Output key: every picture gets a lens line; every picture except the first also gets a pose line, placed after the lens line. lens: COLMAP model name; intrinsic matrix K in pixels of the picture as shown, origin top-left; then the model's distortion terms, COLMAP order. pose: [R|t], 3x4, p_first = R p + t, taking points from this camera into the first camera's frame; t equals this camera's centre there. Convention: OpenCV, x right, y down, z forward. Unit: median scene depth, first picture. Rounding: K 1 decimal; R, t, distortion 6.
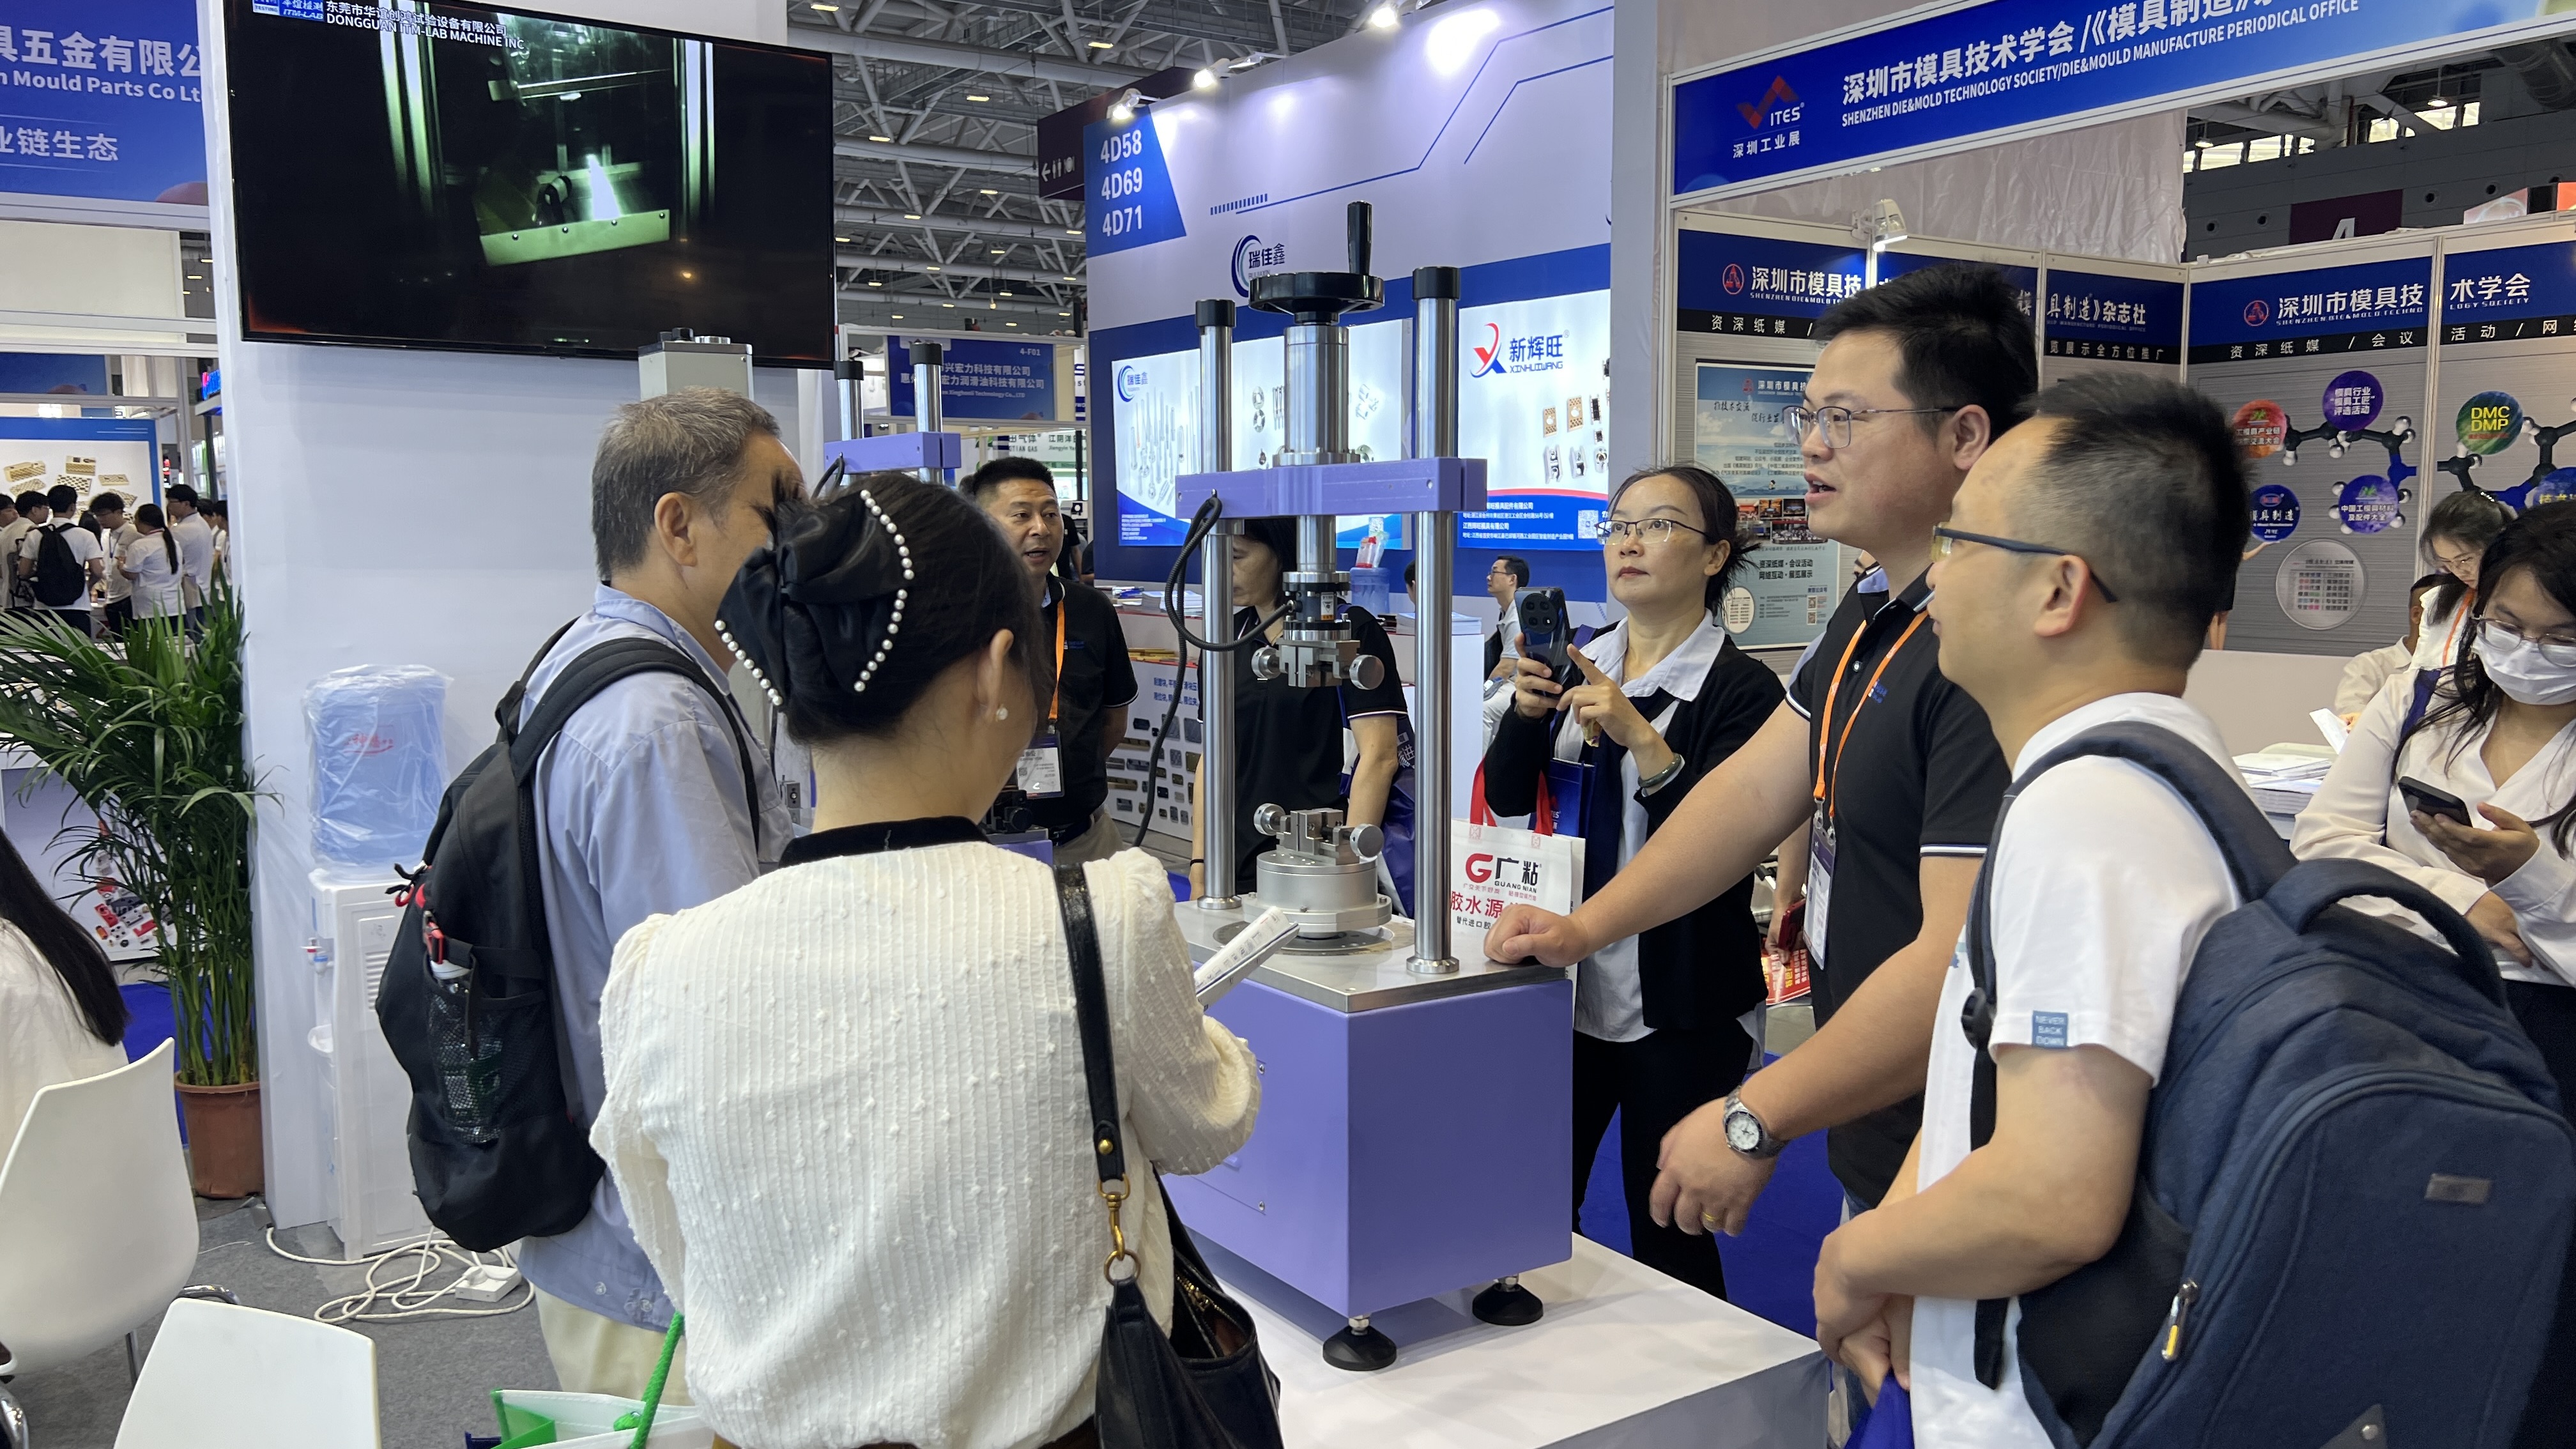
lens RADIAL K [[1964.5, 0, 1238.6], [0, 1964.5, 739.1], [0, 0, 1]] dist [0.023301, -0.017182]
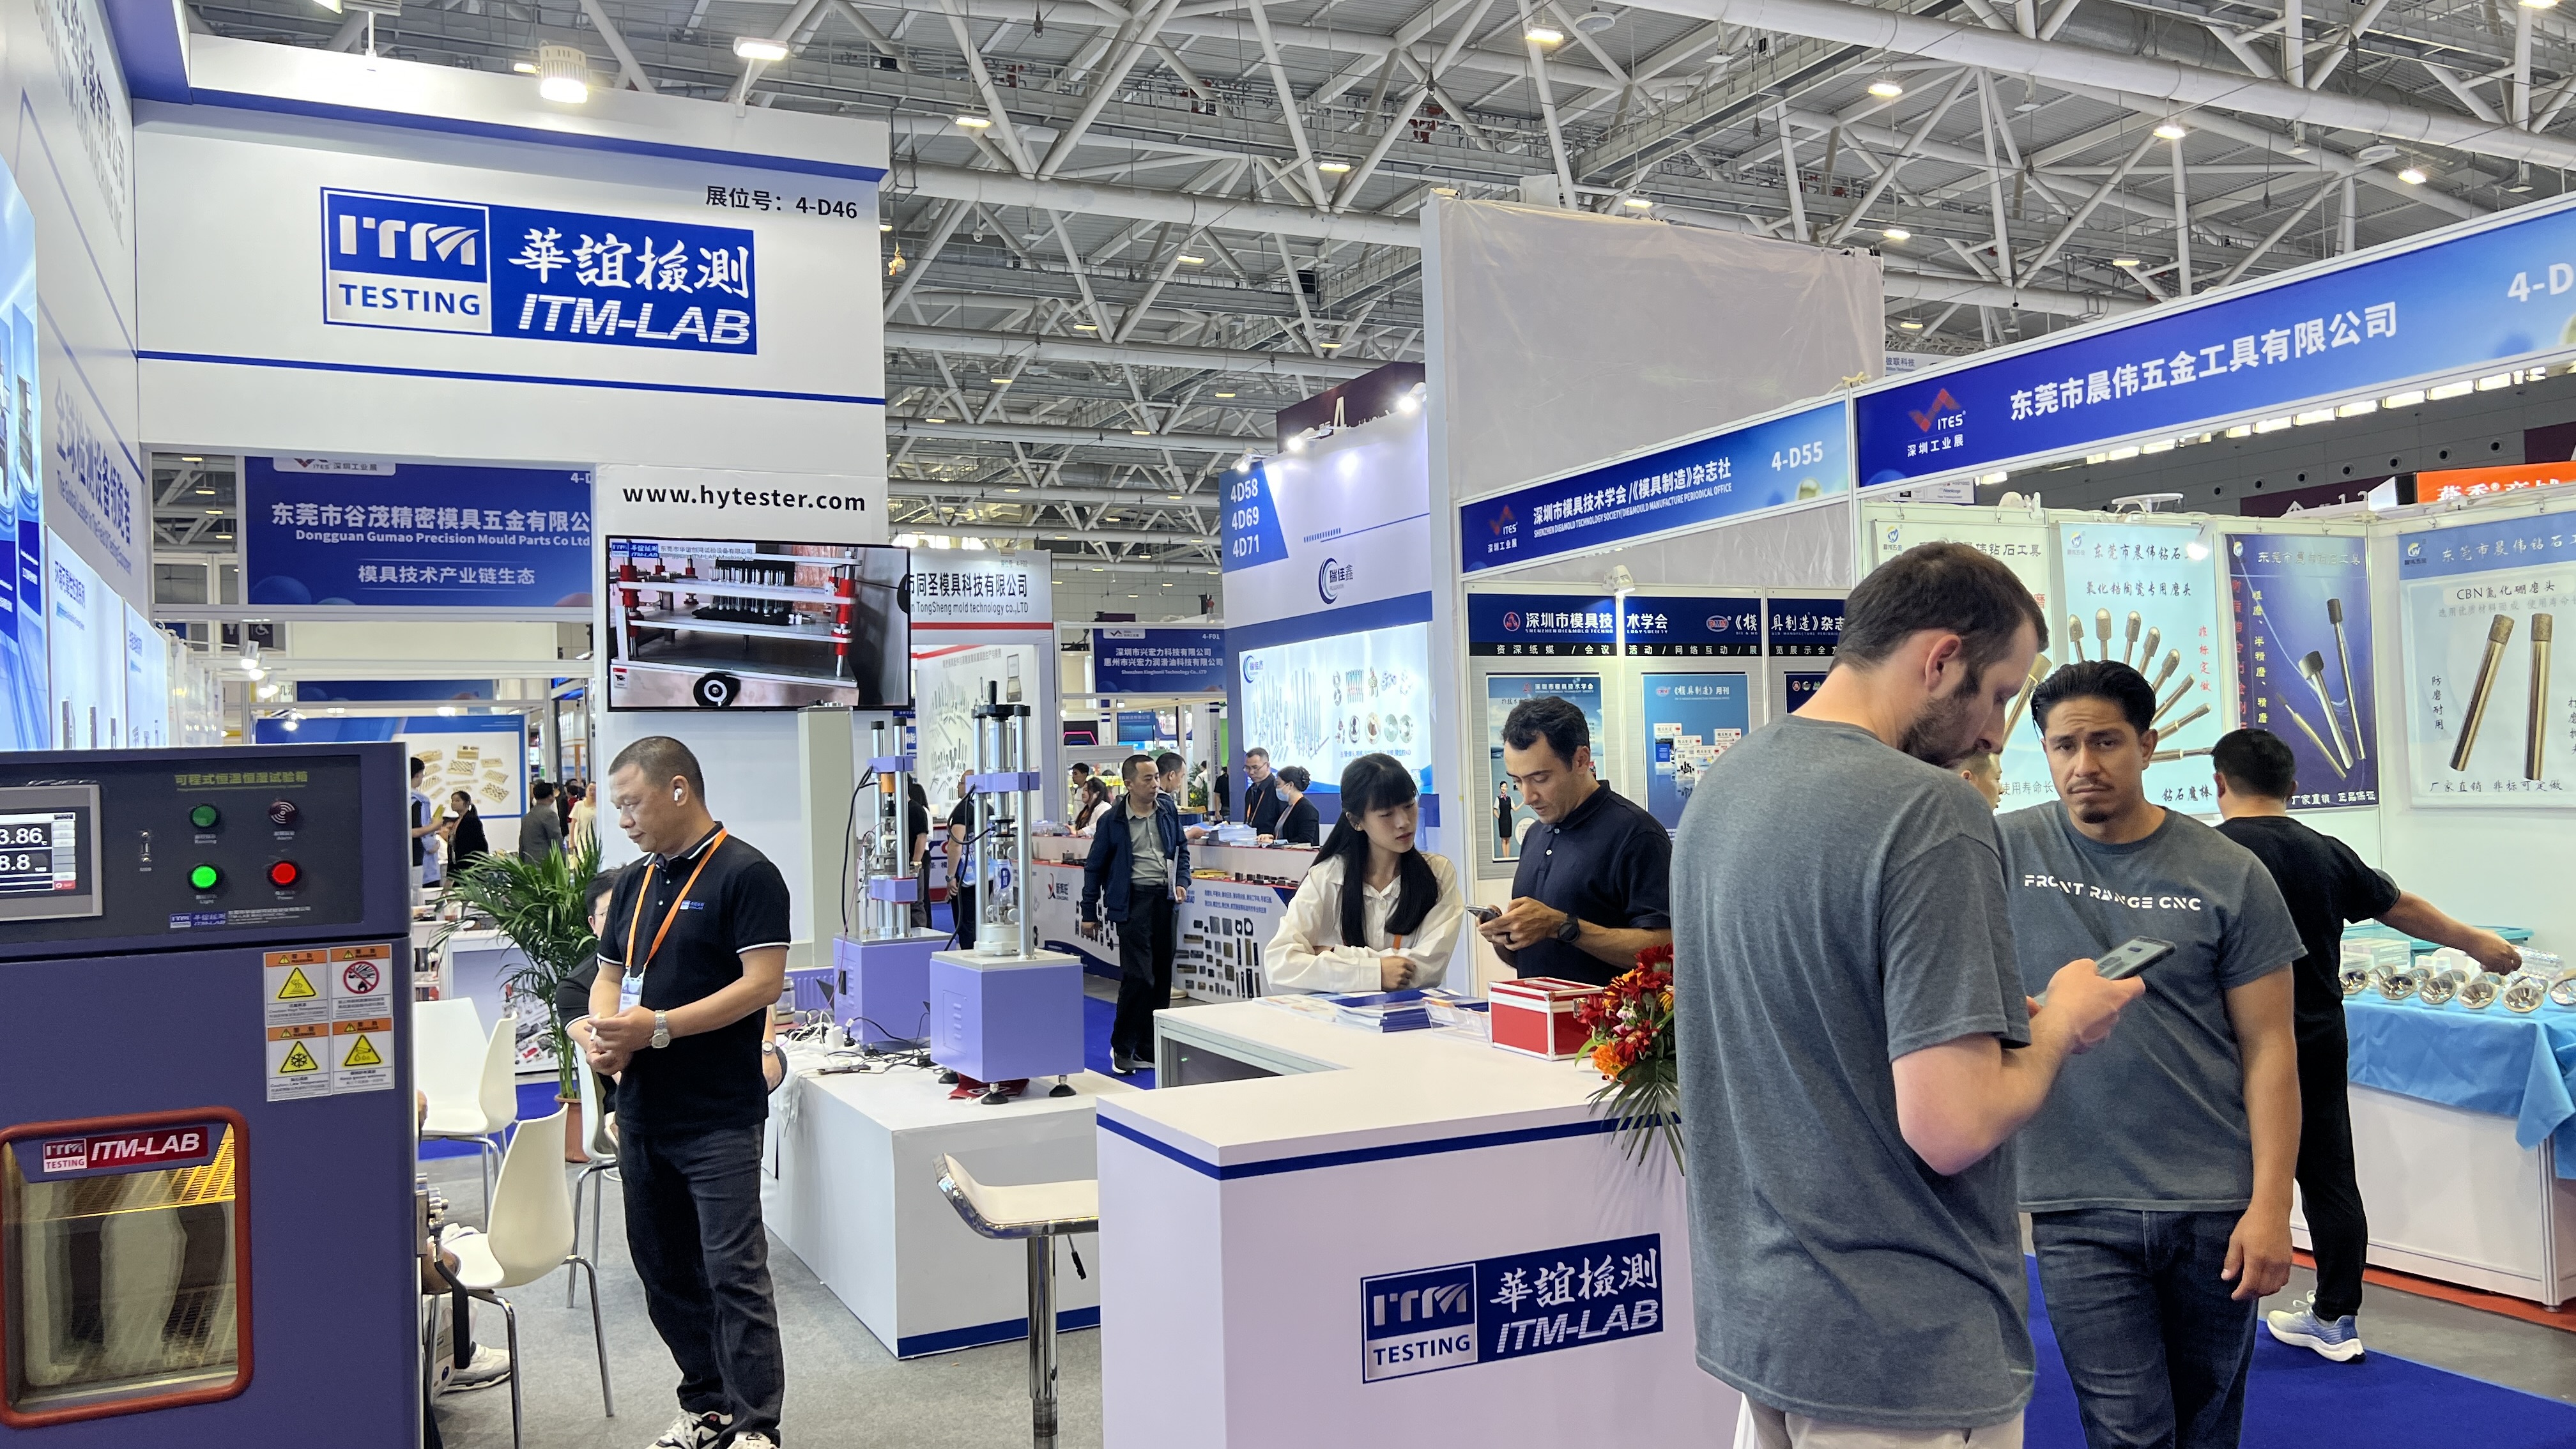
lens RADIAL K [[1964.5, 0, 1295.4], [0, 1964.5, 725.2], [0, 0, 1]] dist [0.023301, -0.017182]
pose [[0.993062, -0.026705, -0.114522, 0.216890], [0.011422, 0.991174, -0.132077, 0.043958], [0.117038, 0.129852, 0.984602, -0.459658]]
